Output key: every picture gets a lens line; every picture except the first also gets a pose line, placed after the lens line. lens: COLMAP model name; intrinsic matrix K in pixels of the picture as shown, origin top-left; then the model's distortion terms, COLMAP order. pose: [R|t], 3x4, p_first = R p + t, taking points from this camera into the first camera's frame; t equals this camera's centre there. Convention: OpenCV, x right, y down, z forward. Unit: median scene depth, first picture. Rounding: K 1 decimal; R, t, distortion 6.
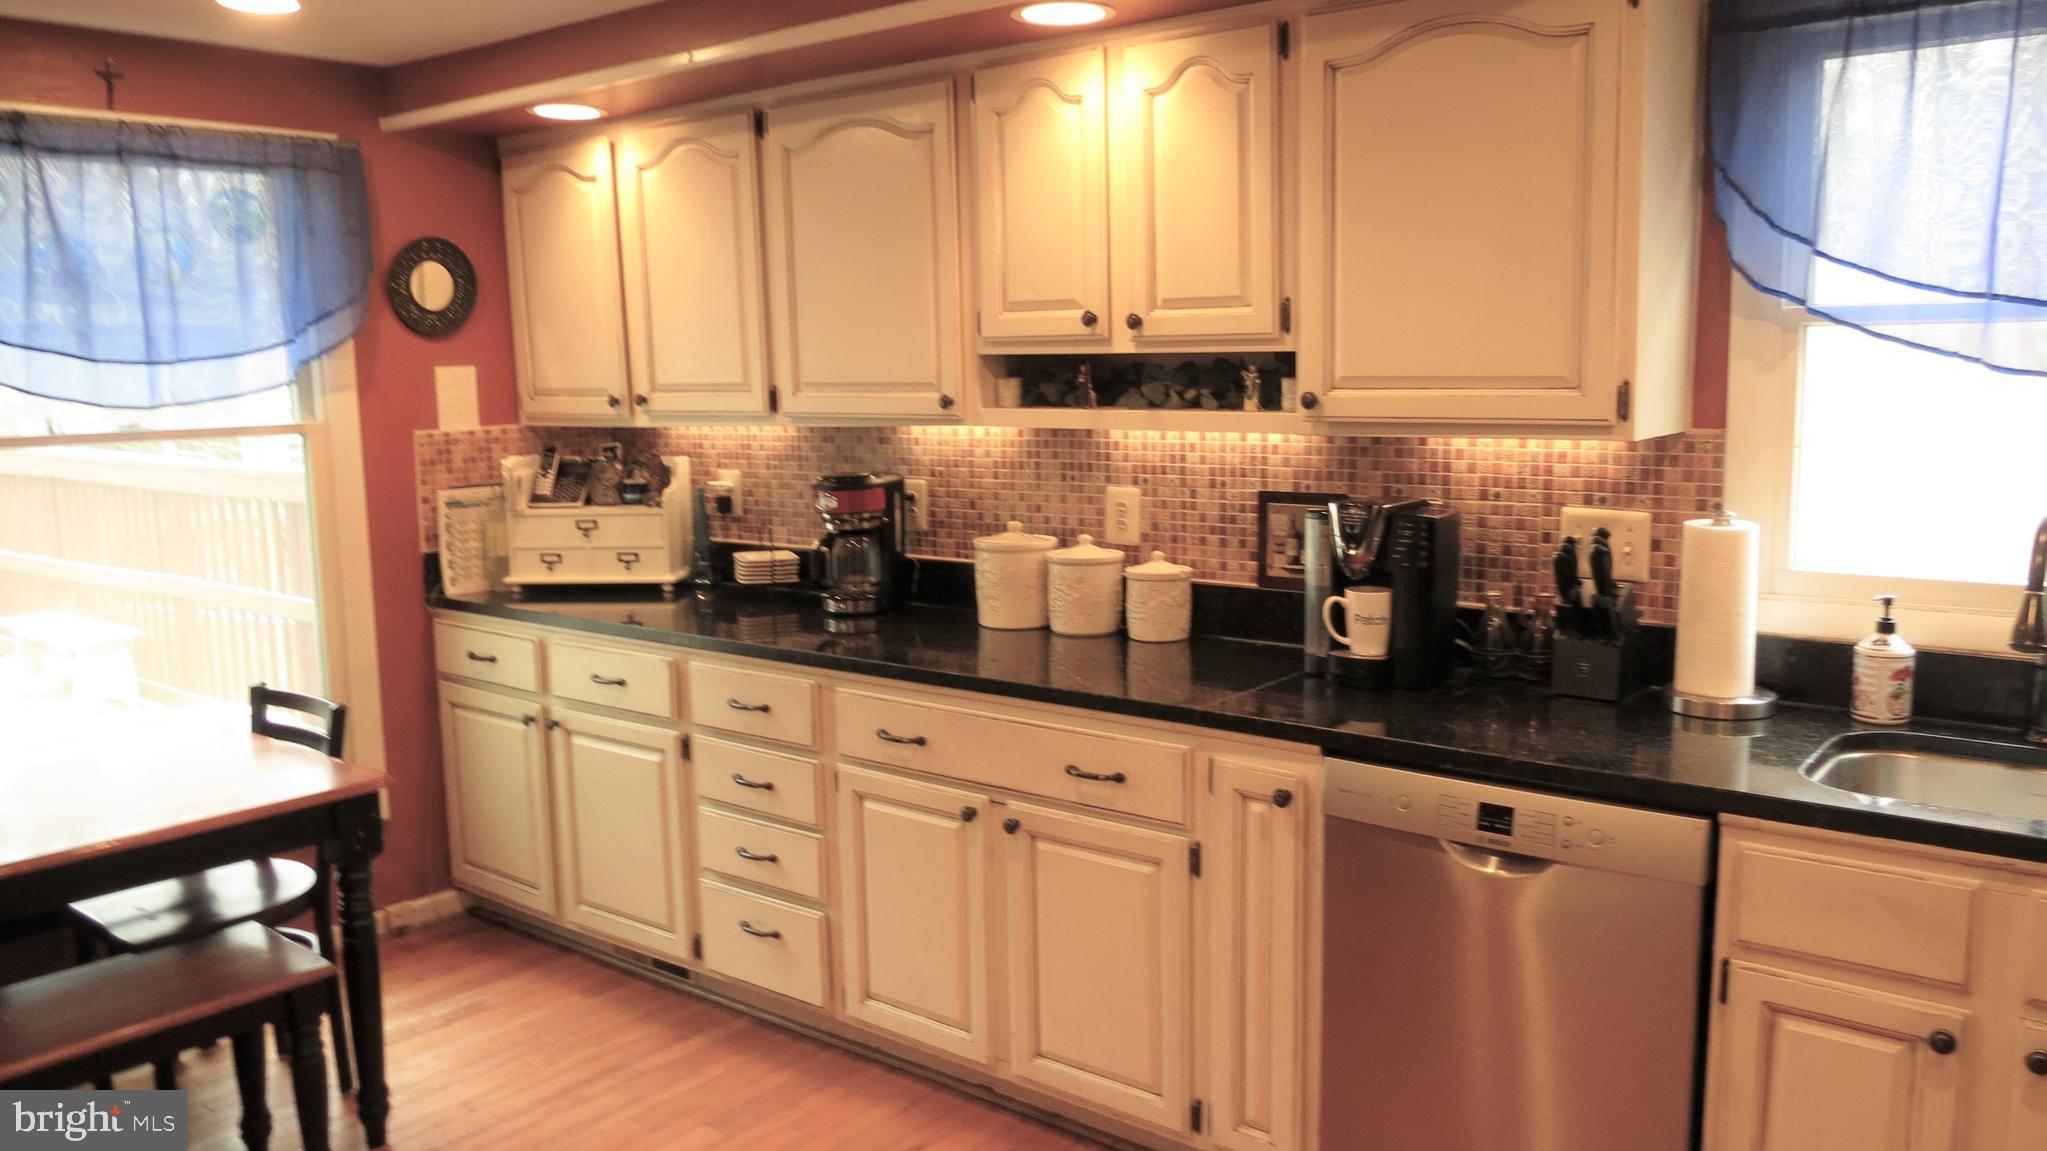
lens RADIAL K [[1515.8, 0, 1023.5], [0, 1515.8, 575.5], [0, 0, 1]] dist [-0.027781, 0.006475]
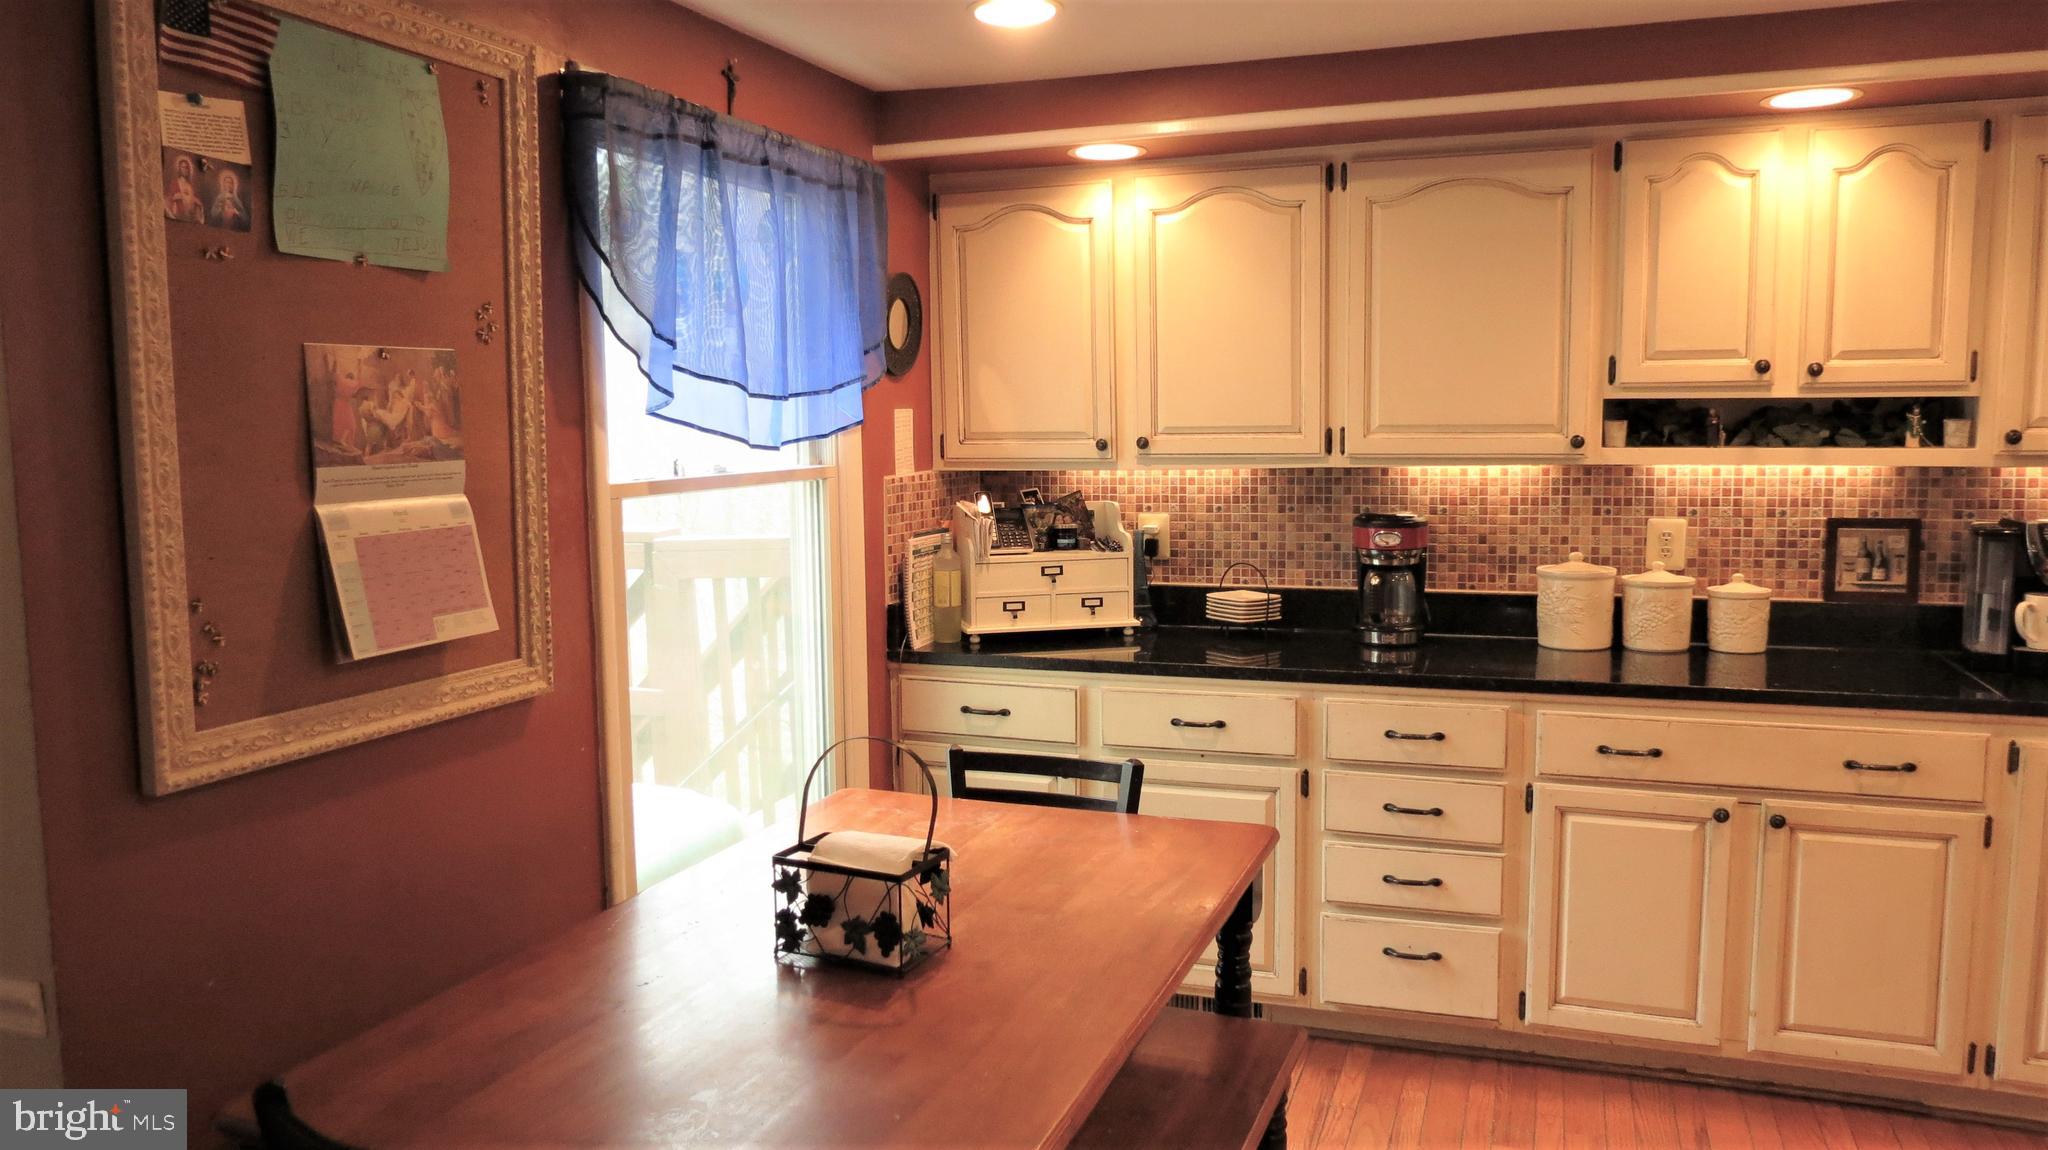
lens RADIAL K [[1455.4, 0, 1024.0], [0, 1455.4, 575.0], [0, 0, 1]] dist [-0.024750, 0.009745]
pose [[0.951377, -0.029753, 0.306590, -0.737024], [0.040525, 0.998763, -0.028828, -0.005387], [-0.305353, 0.039851, 0.951405, 0.134998]]
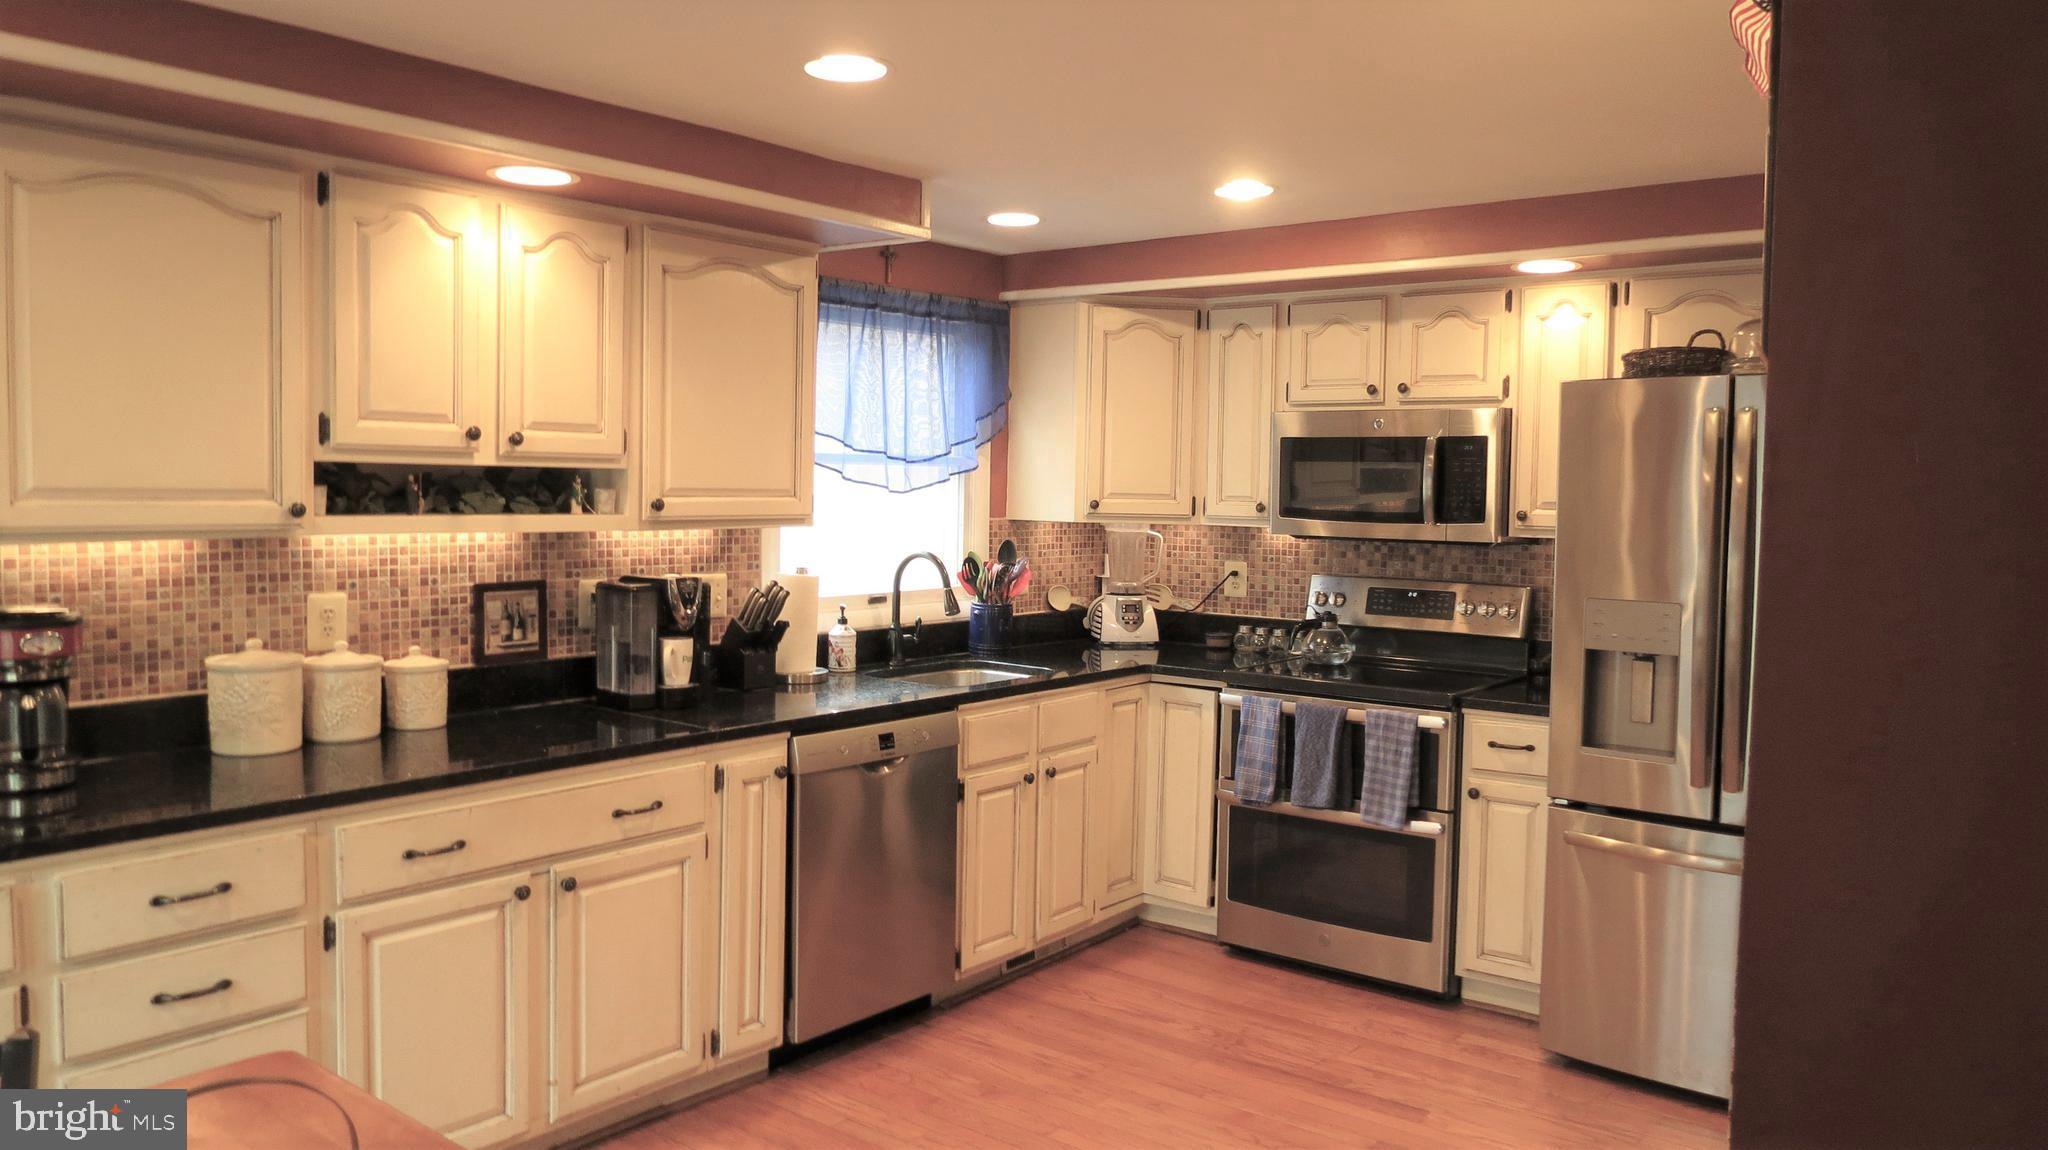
lens RADIAL K [[1455.4, 0, 1024.0], [0, 1455.4, 575.0], [0, 0, 1]] dist [-0.024750, 0.009745]
pose [[0.012226, -0.050119, 0.998668, -0.921565], [0.122892, 0.991247, 0.048242, -0.061947], [-0.992345, 0.122139, 0.018278, 0.536084]]
